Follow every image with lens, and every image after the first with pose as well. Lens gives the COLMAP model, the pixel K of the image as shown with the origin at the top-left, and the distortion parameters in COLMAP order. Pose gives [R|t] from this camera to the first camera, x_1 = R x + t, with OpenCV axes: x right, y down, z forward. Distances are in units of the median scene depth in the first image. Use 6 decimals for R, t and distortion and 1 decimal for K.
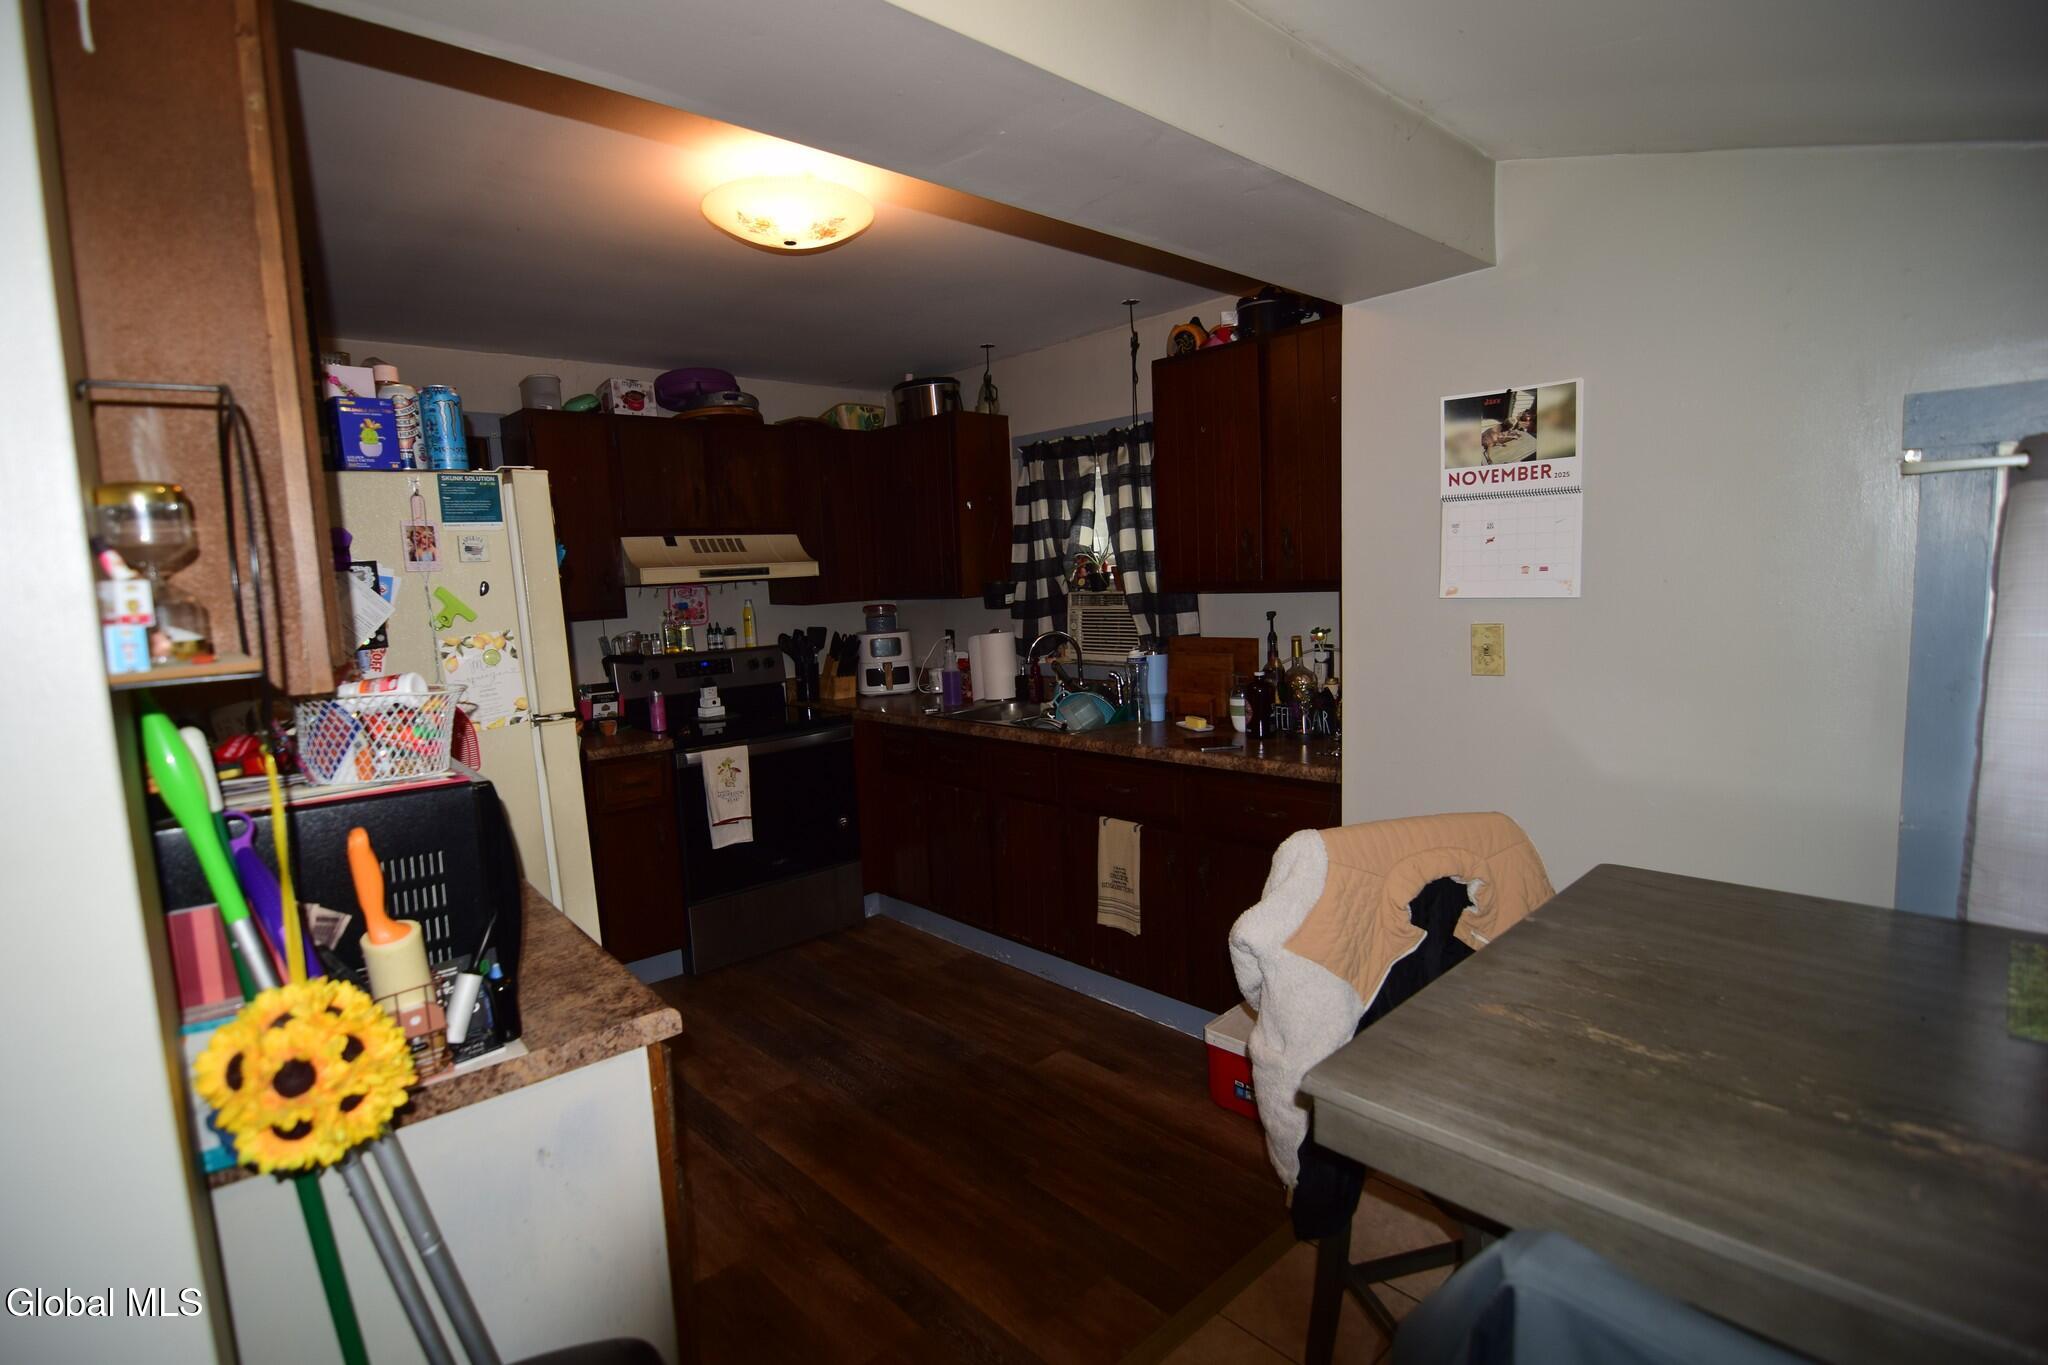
lens RADIAL K [[979.9, 0, 1019.3], [0, 979.9, 688.0], [0, 0, 1]] dist [-0.016429, -0.005723]
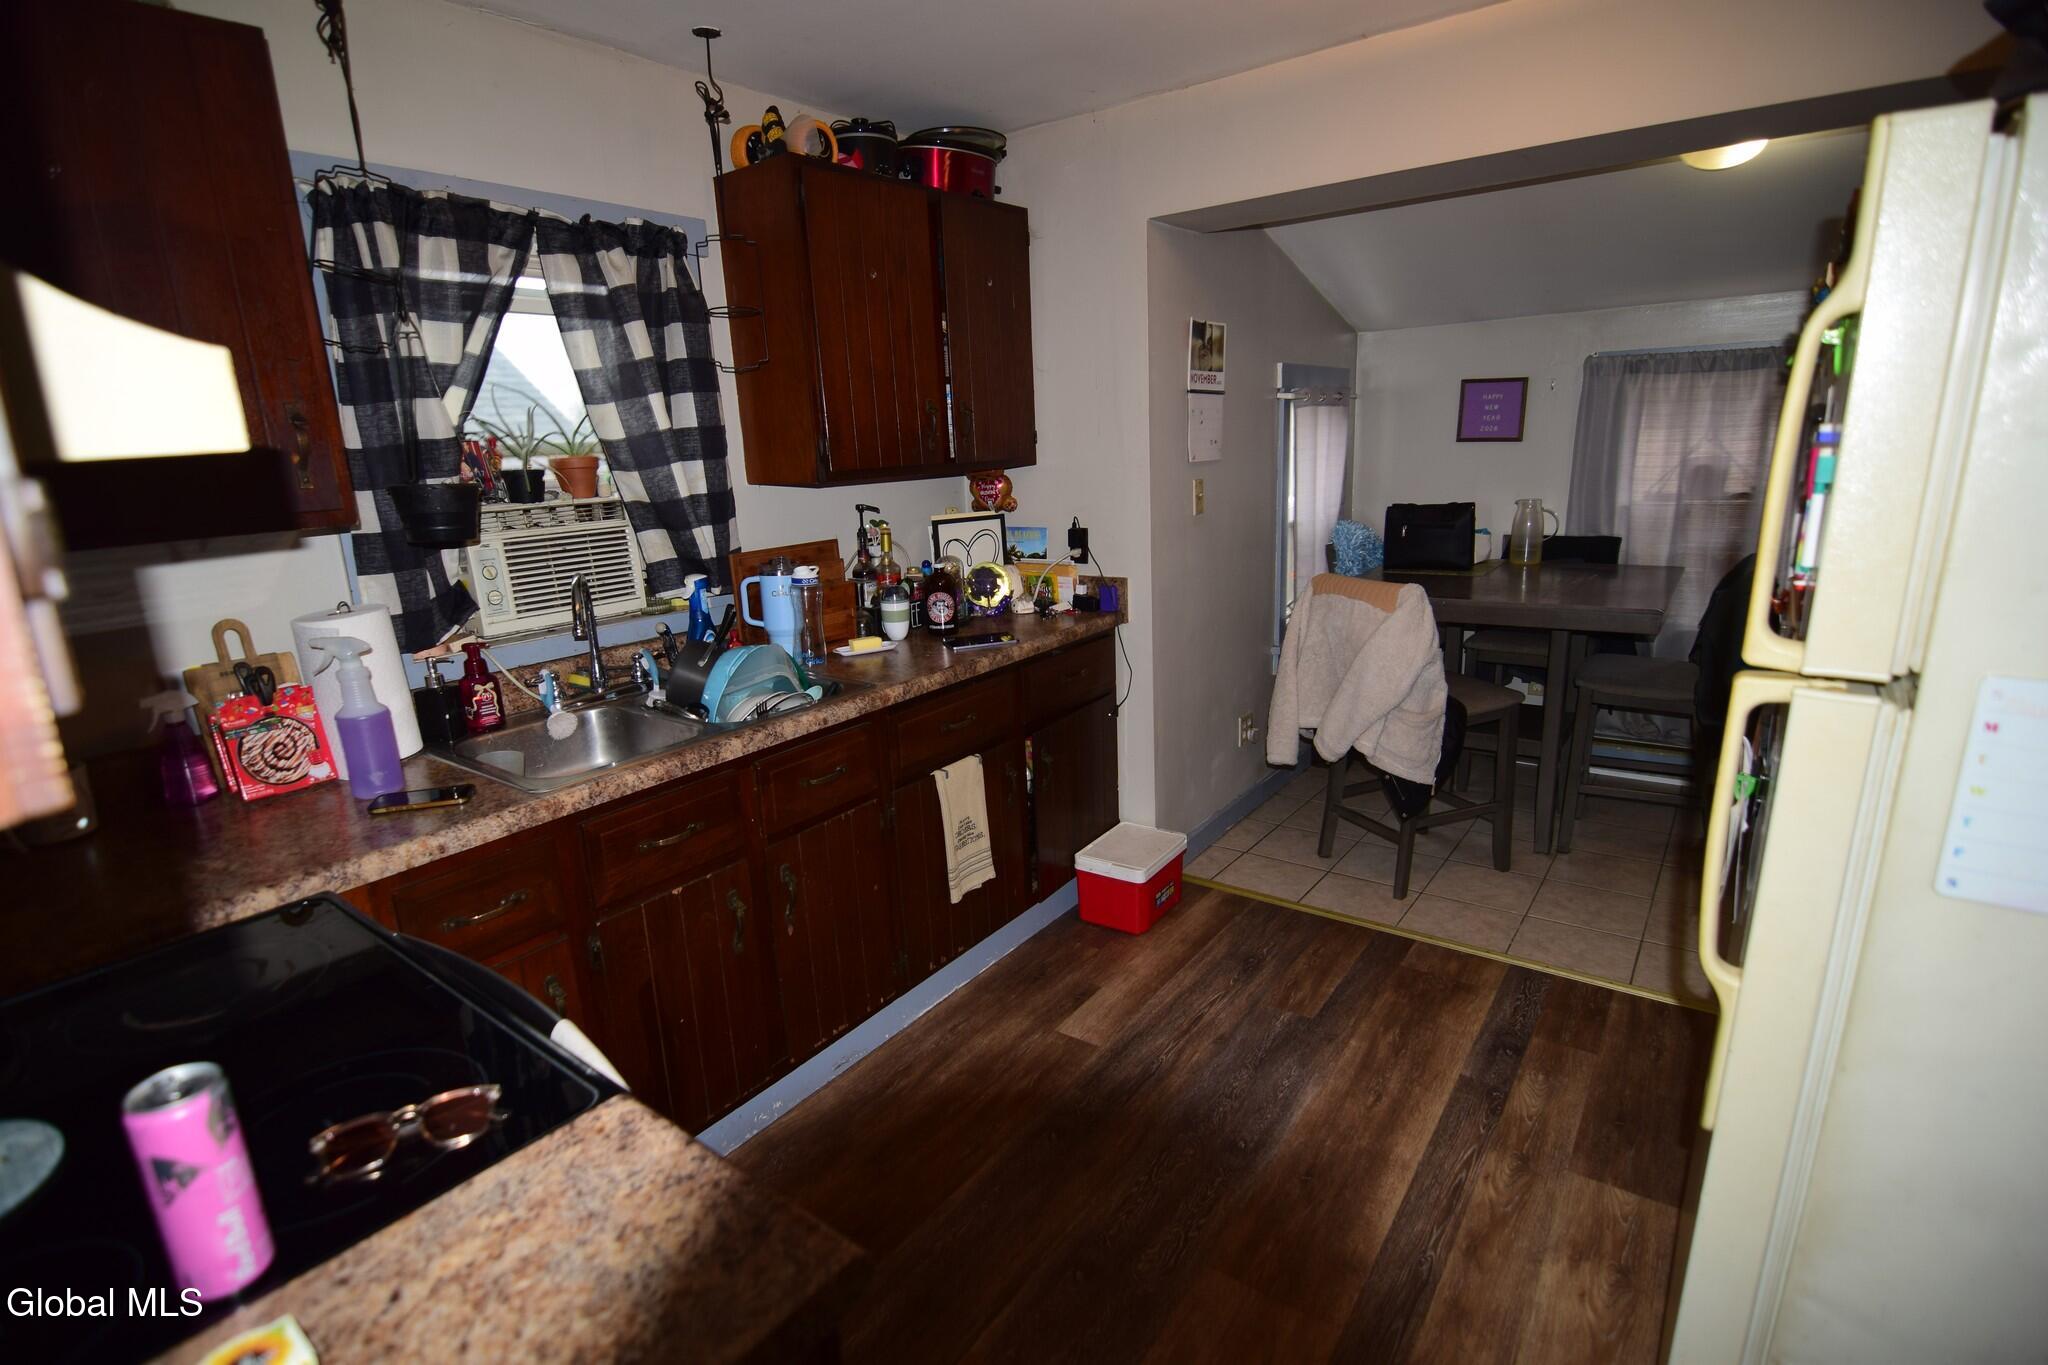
lens RADIAL K [[979.9, 0, 1024.0], [0, 979.9, 681.7], [0, 0, 1]] dist [-0.016429, -0.005723]
pose [[-0.180514, -0.187973, 0.965443, -0.669582], [0.166088, 0.961647, 0.218288, -0.094529], [-0.969448, 0.199752, -0.142371, 1.046466]]
